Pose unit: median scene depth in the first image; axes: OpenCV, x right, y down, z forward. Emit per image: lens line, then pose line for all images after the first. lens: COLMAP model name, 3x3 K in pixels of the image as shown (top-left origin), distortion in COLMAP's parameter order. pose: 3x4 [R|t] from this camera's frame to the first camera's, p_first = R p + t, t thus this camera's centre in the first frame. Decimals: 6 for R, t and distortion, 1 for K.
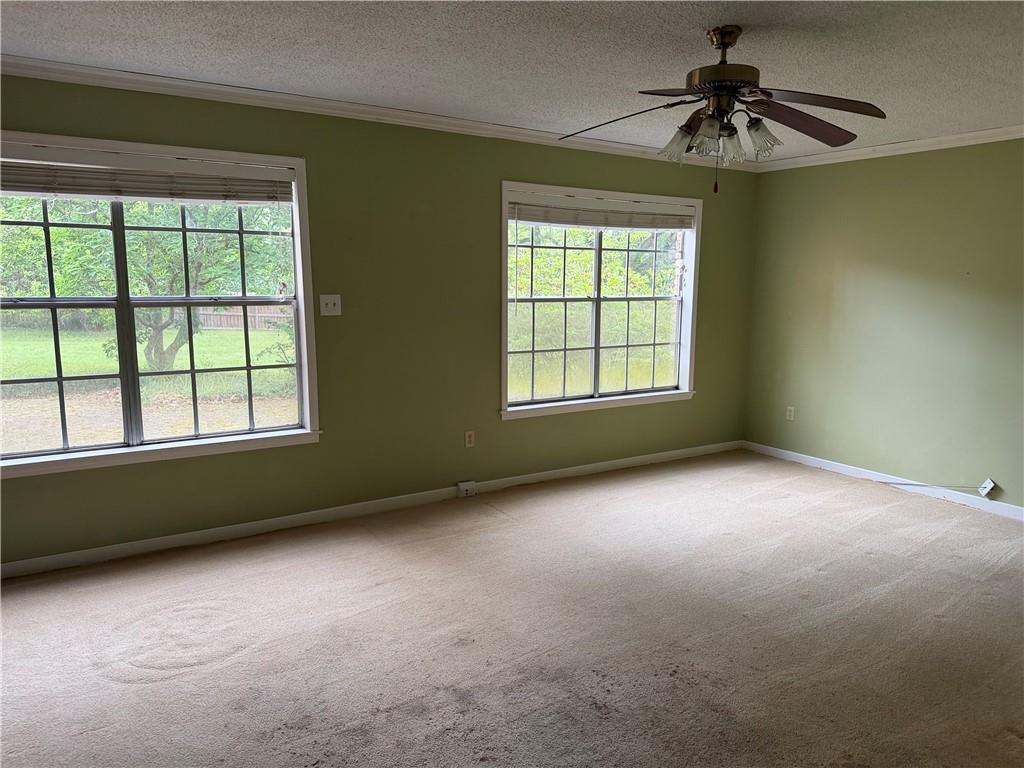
lens RADIAL K [[709.0, 0, 510.7], [0, 709.0, 387.3], [0, 0, 1]] dist [0.031356, -0.047525]
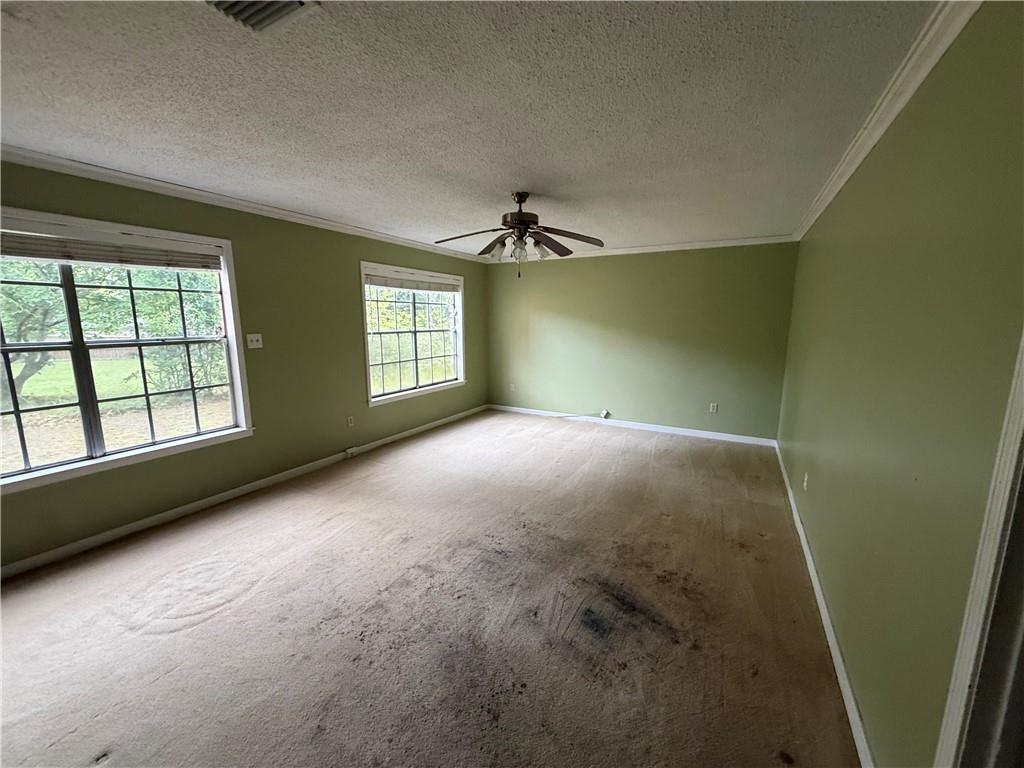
lens RADIAL K [[408.7, 0, 499.6], [0, 408.7, 378.6], [0, 0, 1]] dist [-0.005015, 0.000152]
pose [[0.887853, -0.077412, 0.453569, -0.212756], [0.078130, 0.996795, 0.017189, -0.014935], [-0.453446, 0.020176, 0.891055, 0.026988]]
